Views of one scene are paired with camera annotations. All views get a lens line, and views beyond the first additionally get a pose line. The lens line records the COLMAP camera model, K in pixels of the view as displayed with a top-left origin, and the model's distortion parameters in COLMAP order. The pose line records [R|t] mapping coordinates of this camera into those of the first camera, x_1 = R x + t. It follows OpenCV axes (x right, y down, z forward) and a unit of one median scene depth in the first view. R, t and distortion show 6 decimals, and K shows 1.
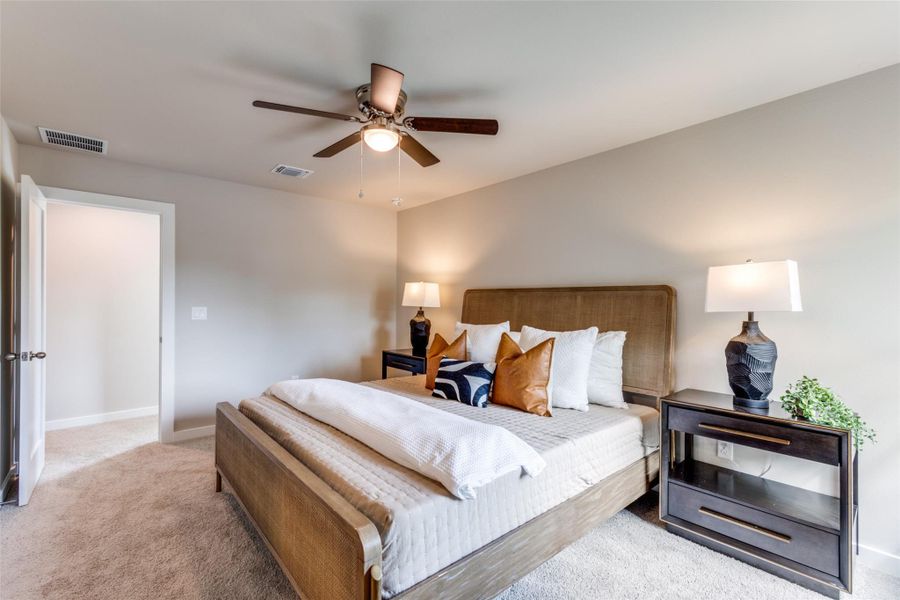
lens RADIAL K [[403.4, 0, 449.5], [0, 403.4, 302.2], [0, 0, 1]] dist [-0.014862, 0.015160]
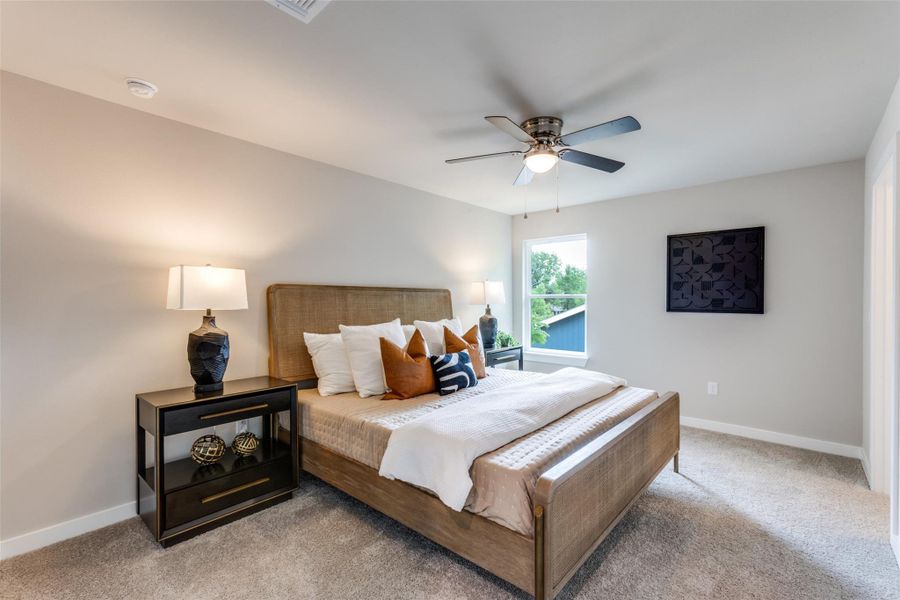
lens RADIAL K [[403.4, 0, 449.5], [0, 403.4, 302.2], [0, 0, 1]] dist [-0.014862, 0.015160]
pose [[-0.135725, -0.012277, 0.990670, -0.939779], [-0.002719, 0.999924, 0.012019, -0.009009], [-0.990743, -0.001062, -0.135748, 1.025330]]
